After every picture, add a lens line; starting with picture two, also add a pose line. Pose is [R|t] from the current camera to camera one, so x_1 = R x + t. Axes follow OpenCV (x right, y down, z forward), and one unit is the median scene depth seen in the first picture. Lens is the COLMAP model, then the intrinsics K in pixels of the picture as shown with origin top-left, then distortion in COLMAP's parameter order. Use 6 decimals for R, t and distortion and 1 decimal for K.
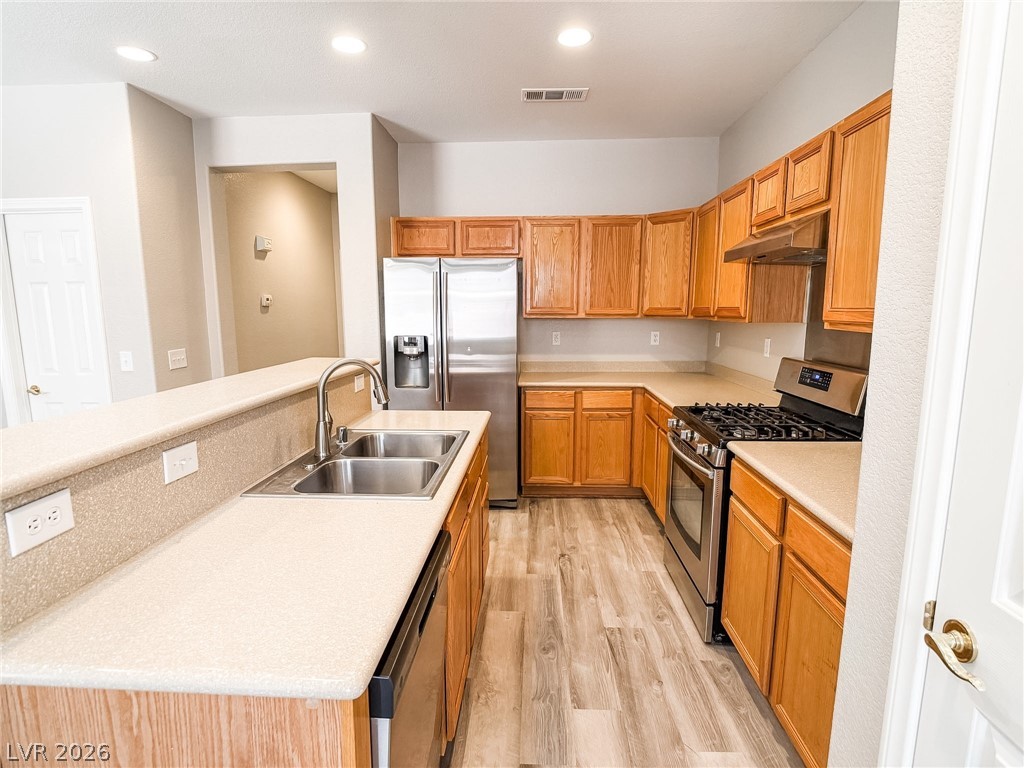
lens RADIAL K [[533.8, 0, 509.9], [0, 533.8, 390.6], [0, 0, 1]] dist [0.019165, -0.032371]
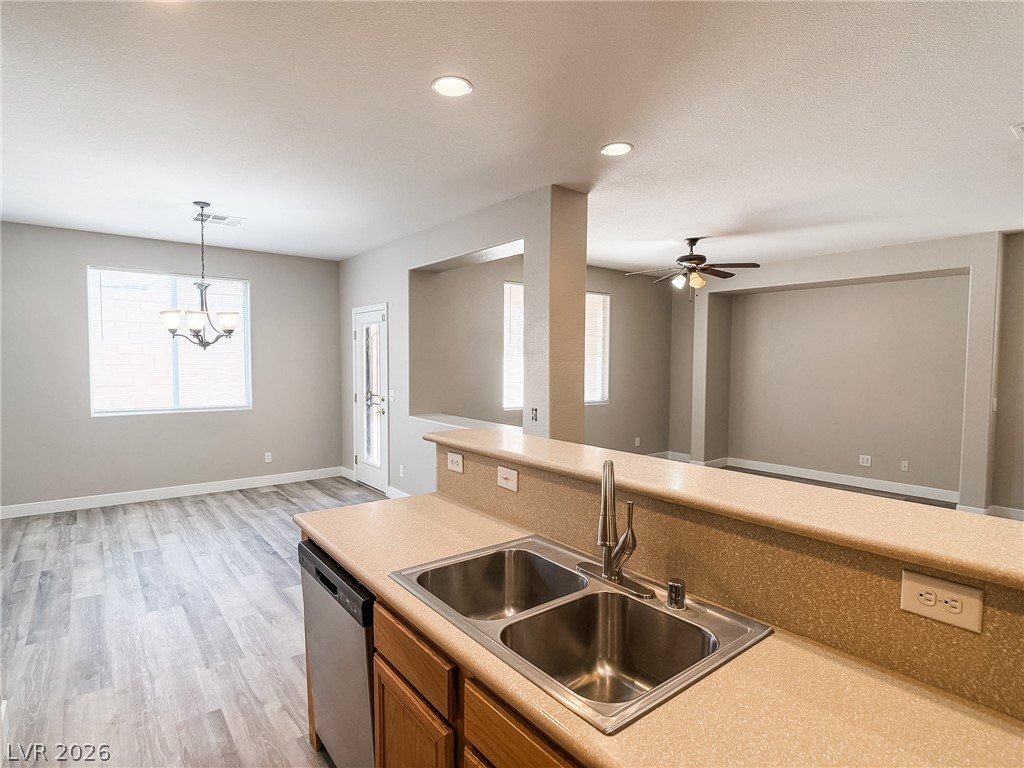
lens RADIAL K [[540.3, 0, 513.2], [0, 540.3, 391.0], [0, 0, 1]] dist [-0.019549, 0.002019]
pose [[-0.754548, 0.032303, -0.655449, 0.142362], [-0.107905, 0.979086, 0.172473, -0.142999], [0.647313, 0.200865, -0.735282, 0.785035]]
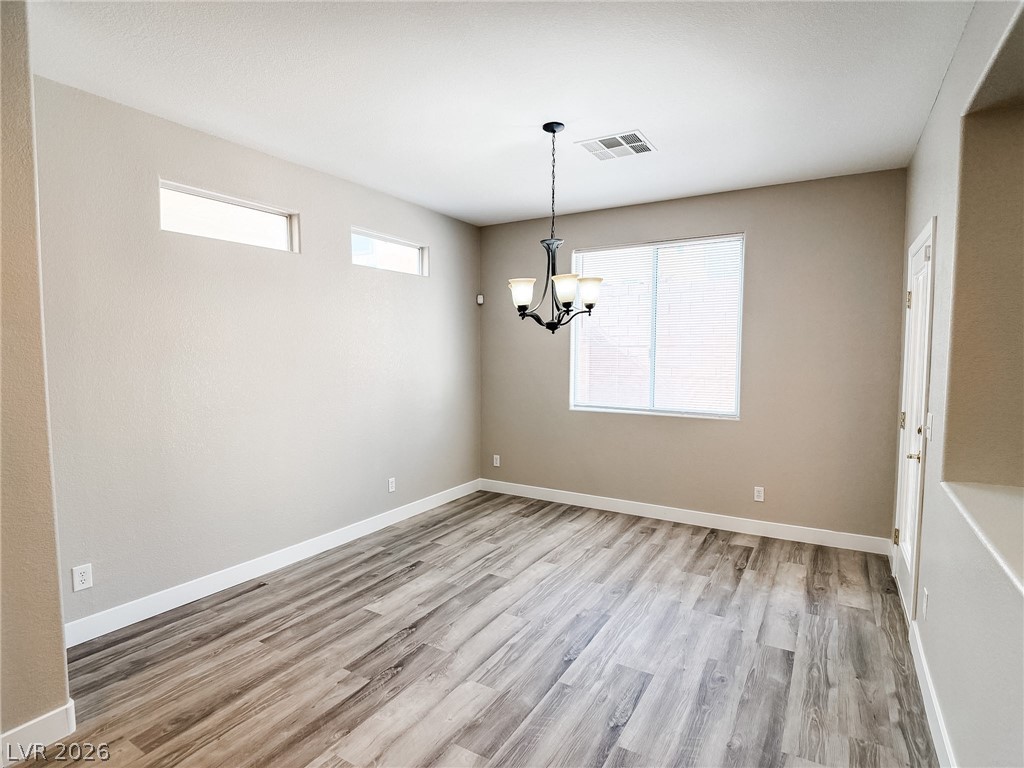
lens RADIAL K [[533.8, 0, 509.9], [0, 533.8, 390.6], [0, 0, 1]] dist [0.019165, -0.032371]
pose [[-0.879281, -0.035865, 0.474952, -0.499767], [0.071989, 0.975699, 0.206952, -0.042143], [-0.470832, 0.216160, -0.855331, 0.208066]]
